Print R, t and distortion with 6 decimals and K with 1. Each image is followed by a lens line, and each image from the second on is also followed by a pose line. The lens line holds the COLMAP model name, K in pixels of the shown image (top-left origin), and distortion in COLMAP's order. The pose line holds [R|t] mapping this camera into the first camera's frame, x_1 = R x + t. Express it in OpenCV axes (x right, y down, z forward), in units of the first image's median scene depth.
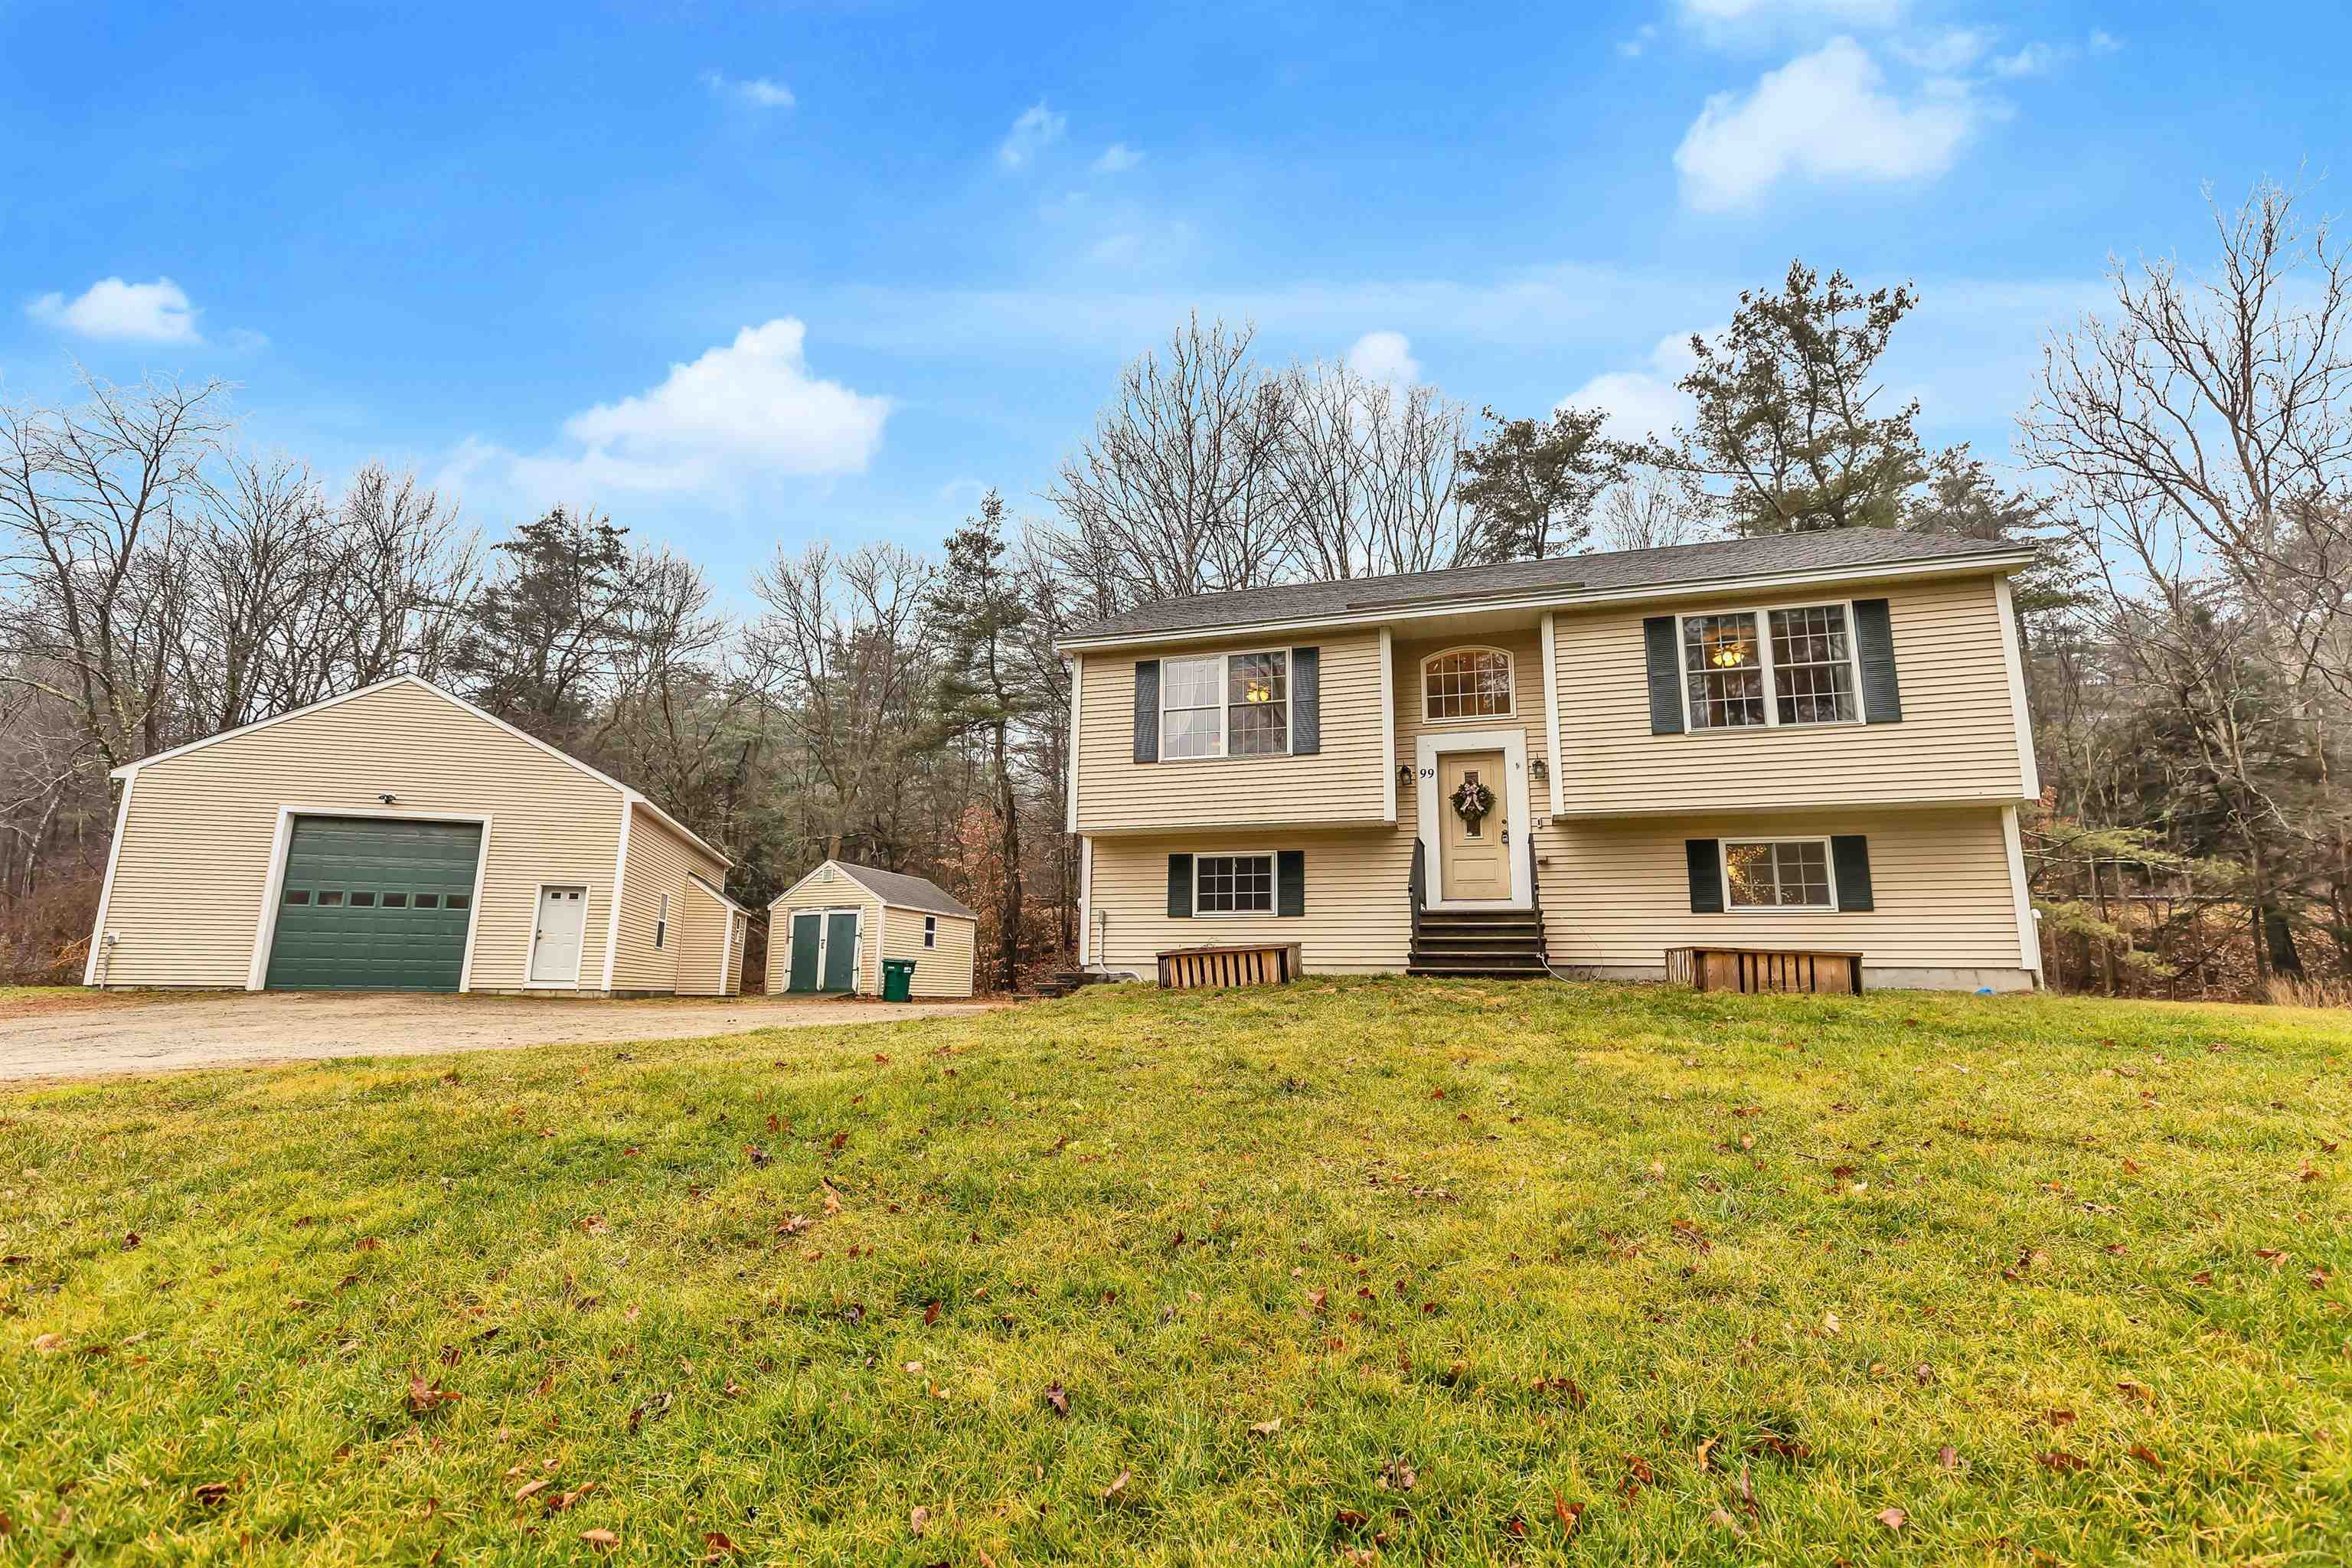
lens RADIAL K [[1062.9, 0, 1176.0], [0, 1062.9, 784.0], [0, 0, 1]] dist [0.001217, 0.000166]
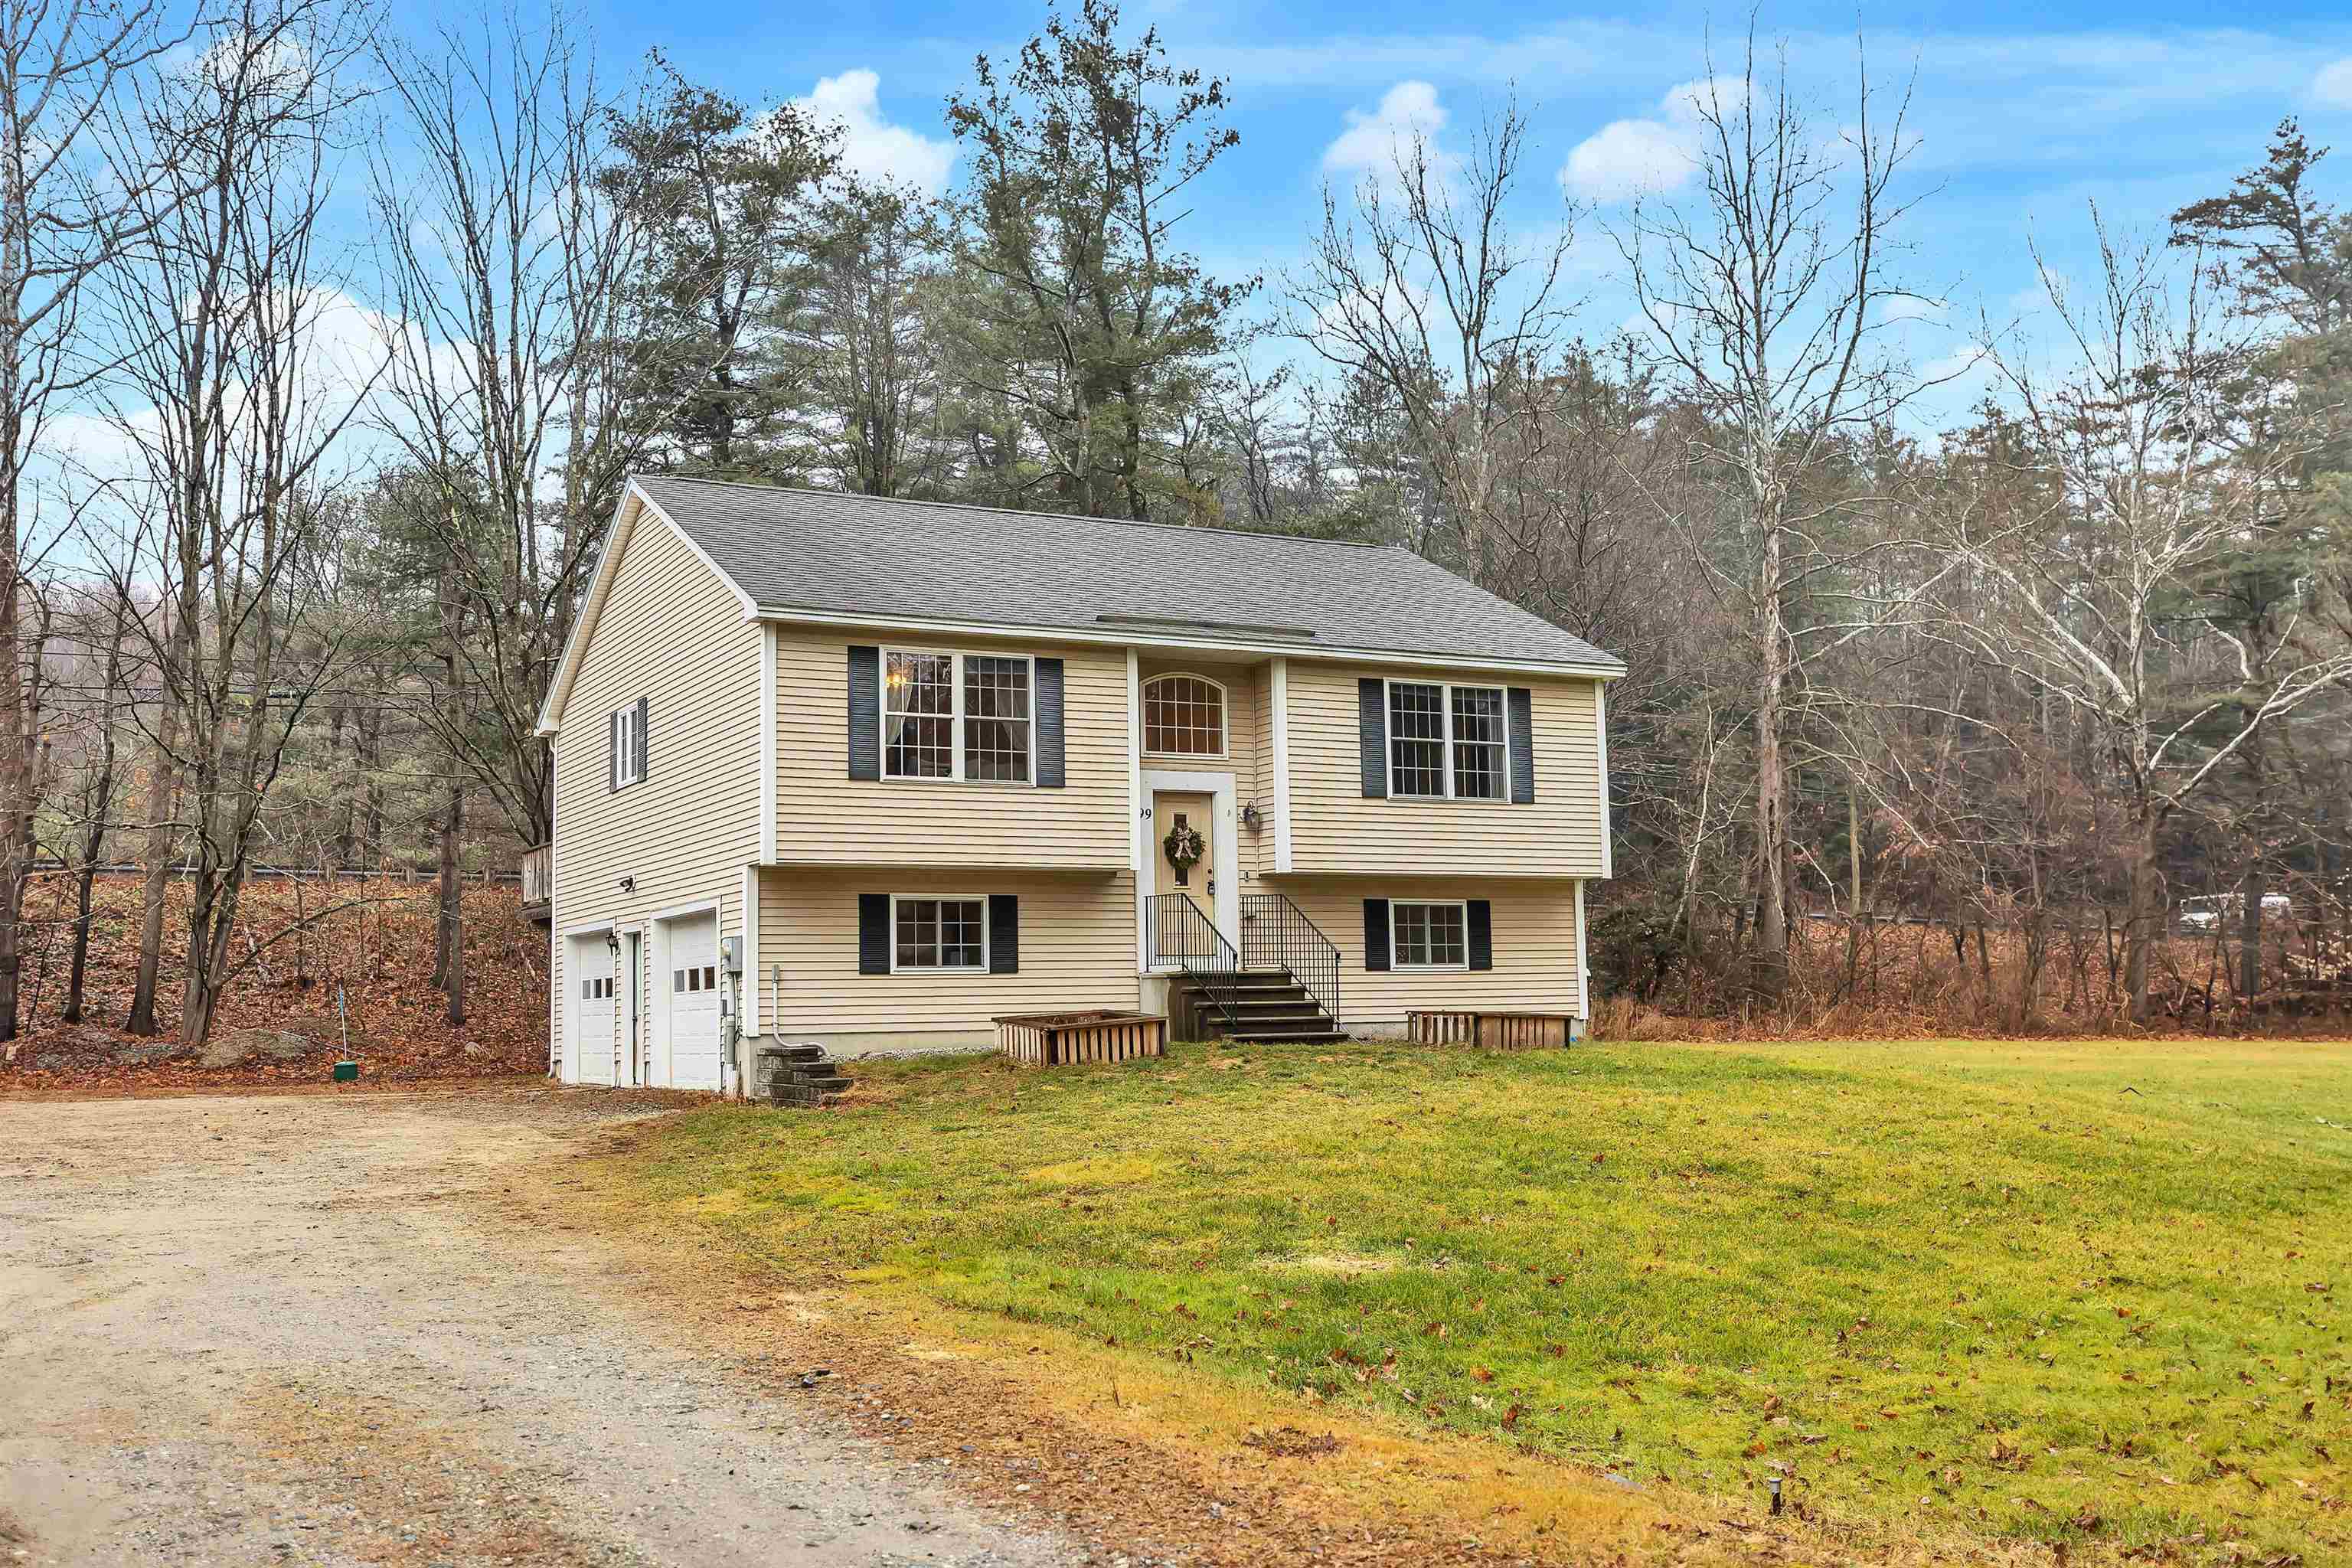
lens RADIAL K [[2313.7, 0, 1176.0], [0, 2313.7, 784.0], [0, 0, 1]] dist [0.000102, -0.001009]
pose [[0.695055, 0.046240, 0.717468, -0.855949], [-0.113527, 0.992469, 0.046017, -0.095544], [-0.709937, -0.113436, 0.695070, -0.273921]]
